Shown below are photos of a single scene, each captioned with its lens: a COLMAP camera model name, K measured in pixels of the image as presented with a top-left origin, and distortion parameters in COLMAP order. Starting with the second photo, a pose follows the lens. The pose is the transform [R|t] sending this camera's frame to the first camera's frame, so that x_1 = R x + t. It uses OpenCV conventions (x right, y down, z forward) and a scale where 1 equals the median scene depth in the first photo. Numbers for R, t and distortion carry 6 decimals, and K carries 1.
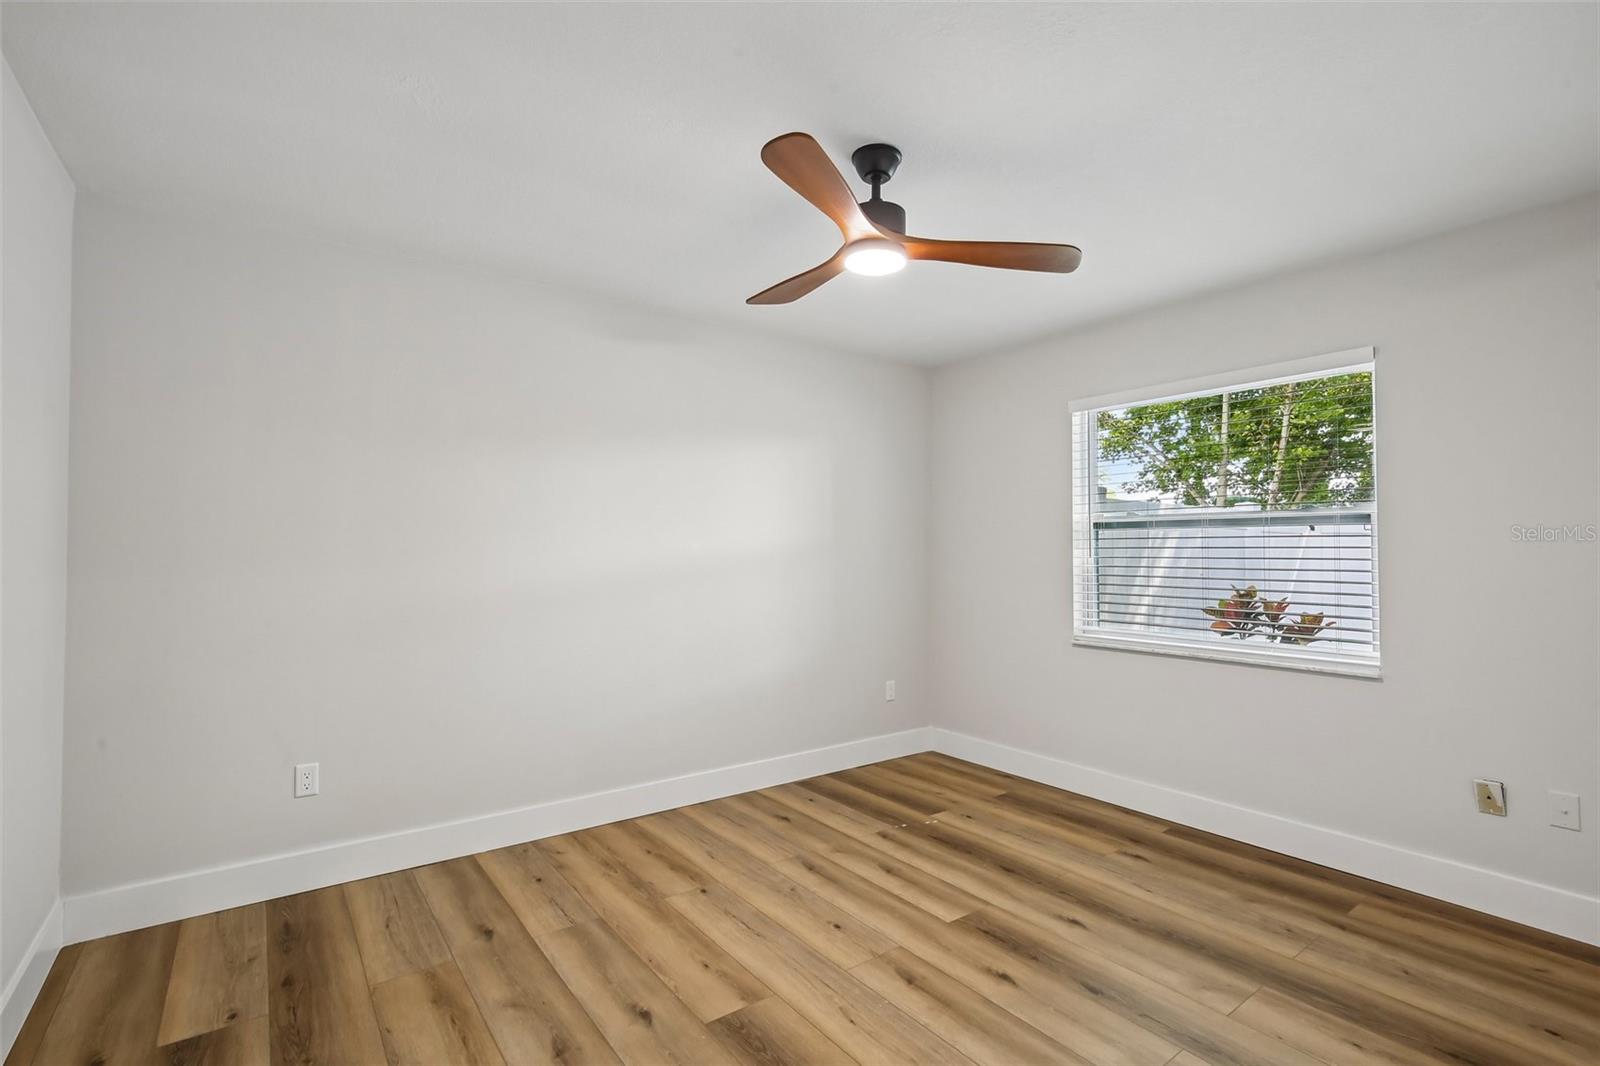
lens RADIAL K [[733.5, 0, 799.0], [0, 733.5, 528.0], [0, 0, 1]] dist [-0.020131, 0.005678]
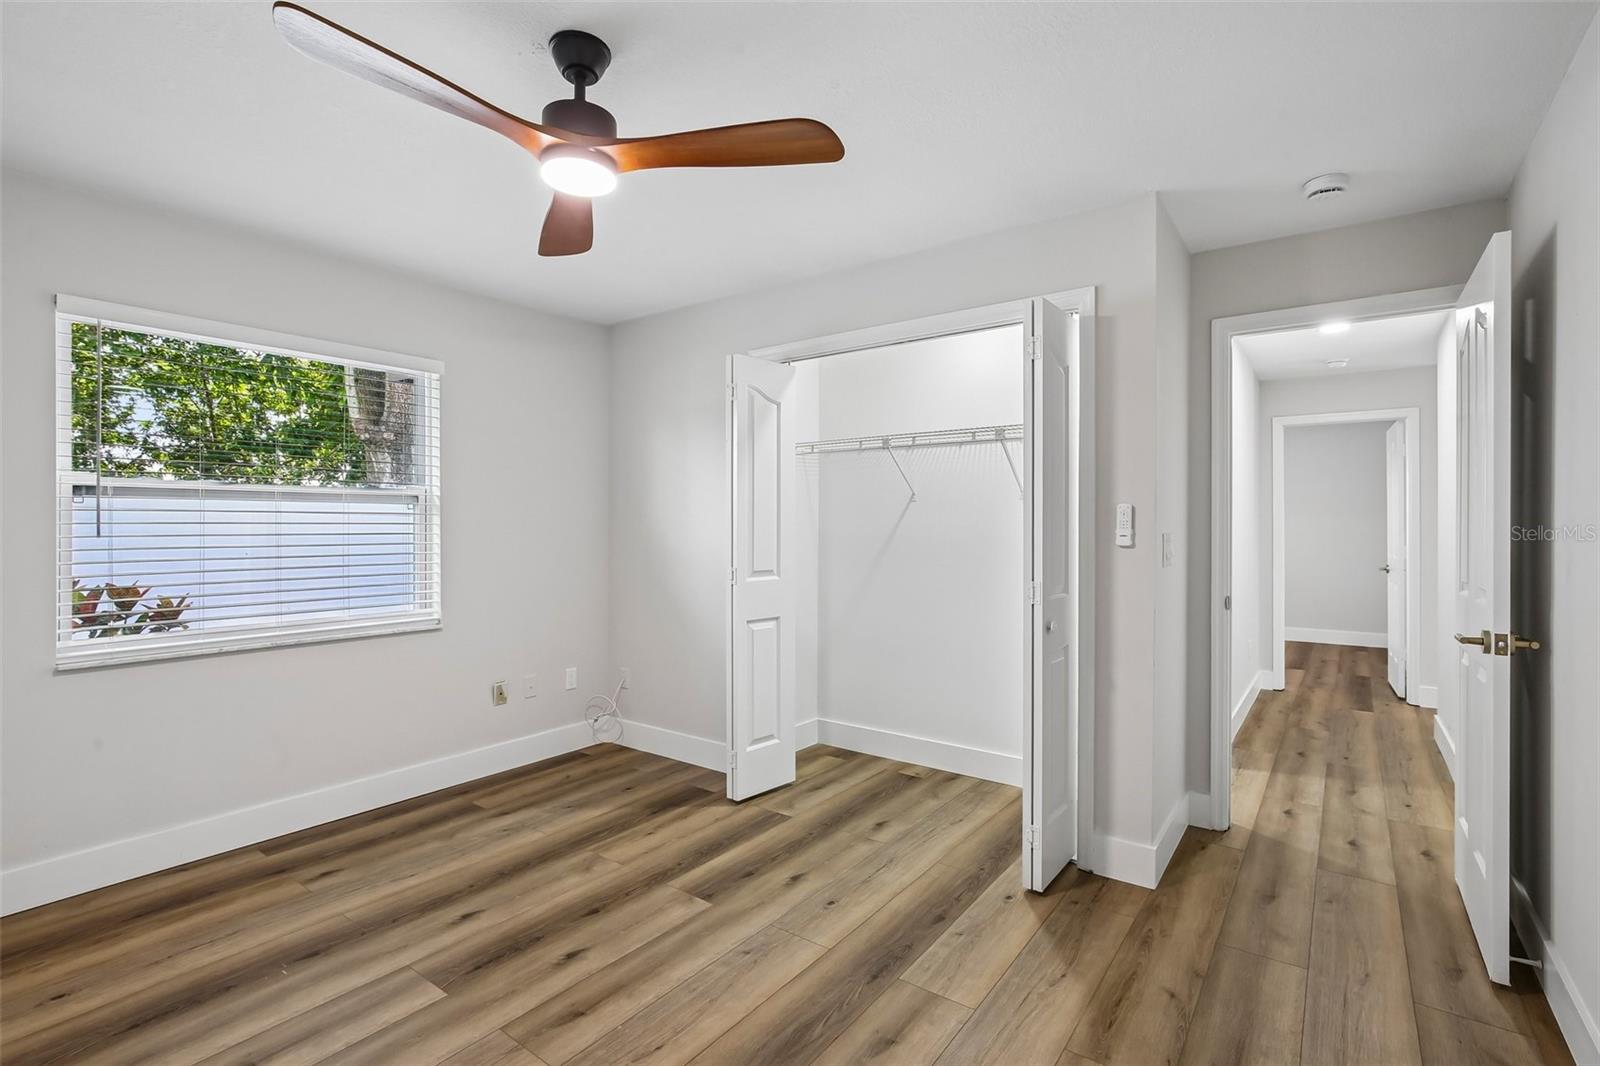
lens RADIAL K [[733.5, 0, 797.3], [0, 733.5, 531.5], [0, 0, 1]] dist [-0.020131, 0.005678]
pose [[-0.279987, -0.009426, 0.959957, -0.592092], [-0.028245, 0.999600, 0.001577, 0.021274], [-0.959588, -0.026673, -0.280141, 0.783516]]
